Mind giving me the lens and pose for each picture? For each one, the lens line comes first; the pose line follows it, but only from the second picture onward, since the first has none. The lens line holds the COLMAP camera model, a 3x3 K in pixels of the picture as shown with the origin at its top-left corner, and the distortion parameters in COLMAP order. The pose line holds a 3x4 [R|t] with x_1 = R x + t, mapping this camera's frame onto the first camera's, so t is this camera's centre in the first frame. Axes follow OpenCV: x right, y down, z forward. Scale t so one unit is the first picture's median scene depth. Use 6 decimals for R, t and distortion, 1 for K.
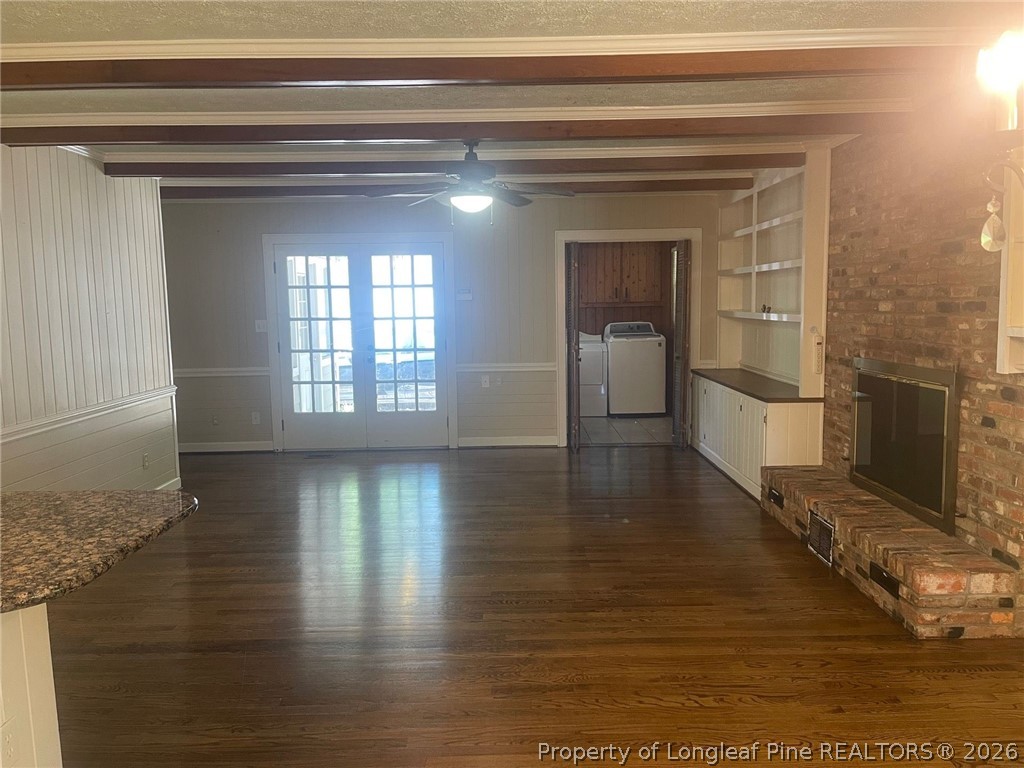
lens RADIAL K [[776.3, 0, 509.2], [0, 776.3, 380.7], [0, 0, 1]] dist [0.069618, -0.083965]
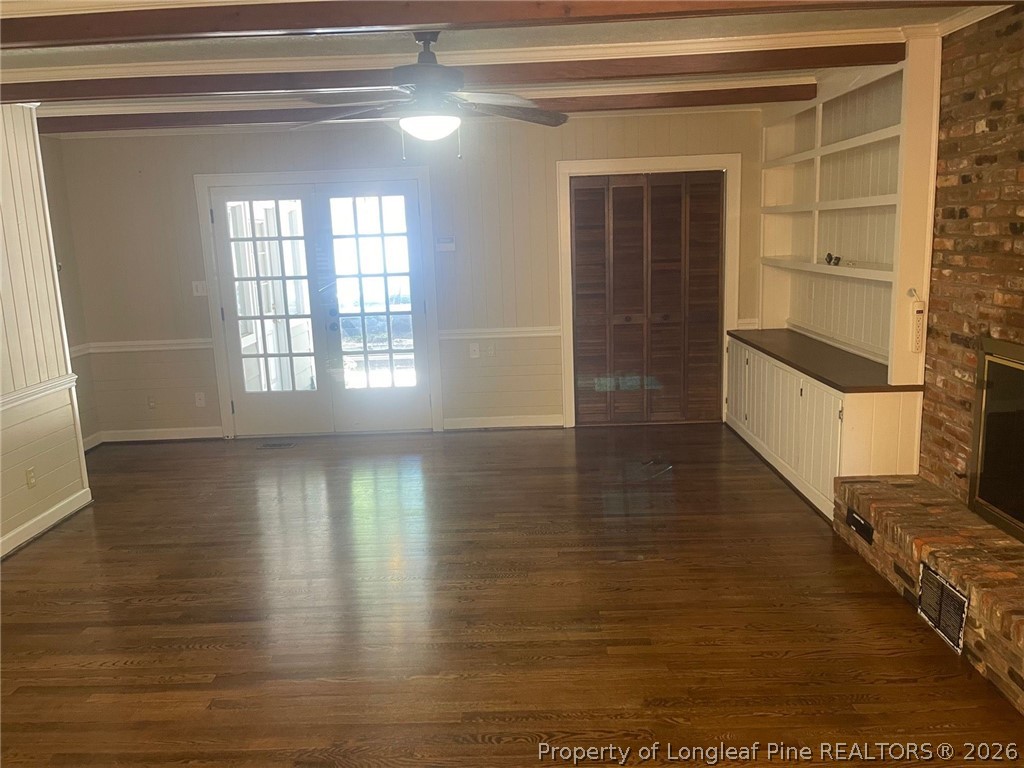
lens RADIAL K [[776.3, 0, 502.3], [0, 776.3, 370.0], [0, 0, 1]] dist [0.069618, -0.083965]
pose [[0.999566, -0.018643, -0.022825, 0.021635], [0.020277, 0.997084, 0.073562, -0.048613], [0.021387, -0.073993, 0.997029, 0.229034]]
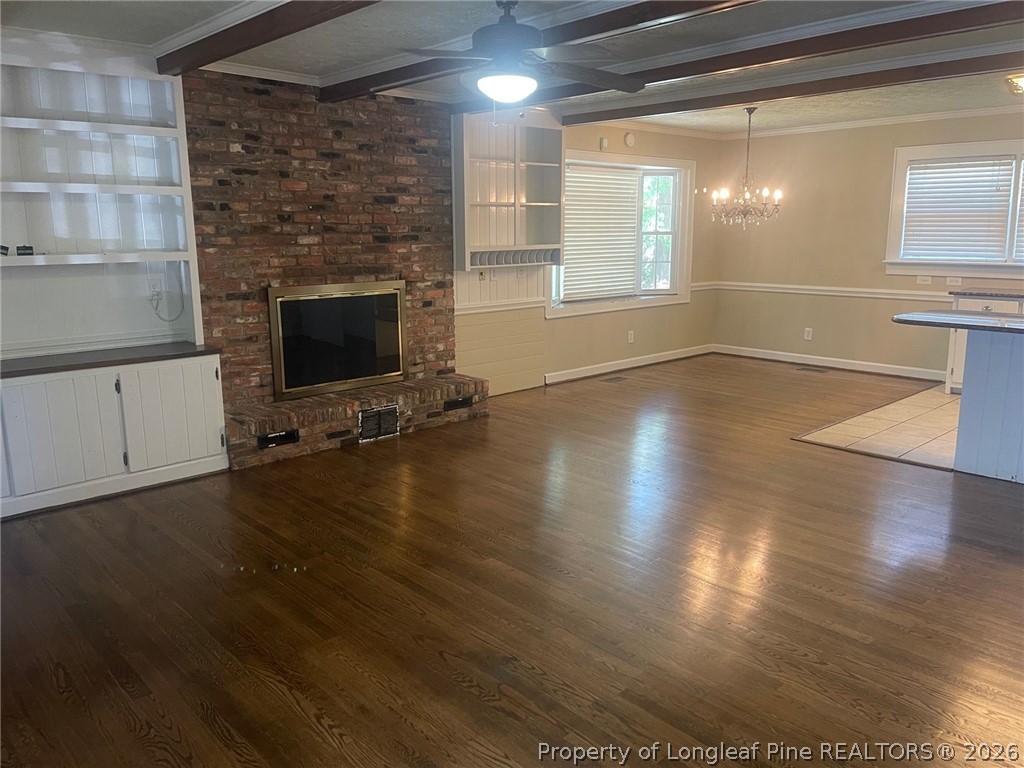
lens RADIAL K [[776.3, 0, 515.8], [0, 776.3, 375.4], [0, 0, 1]] dist [0.069618, -0.083965]
pose [[-0.689998, -0.123081, 0.713270, -0.467473], [0.084873, 0.964880, 0.248602, -0.123154], [-0.718818, 0.232072, -0.655319, 1.195439]]
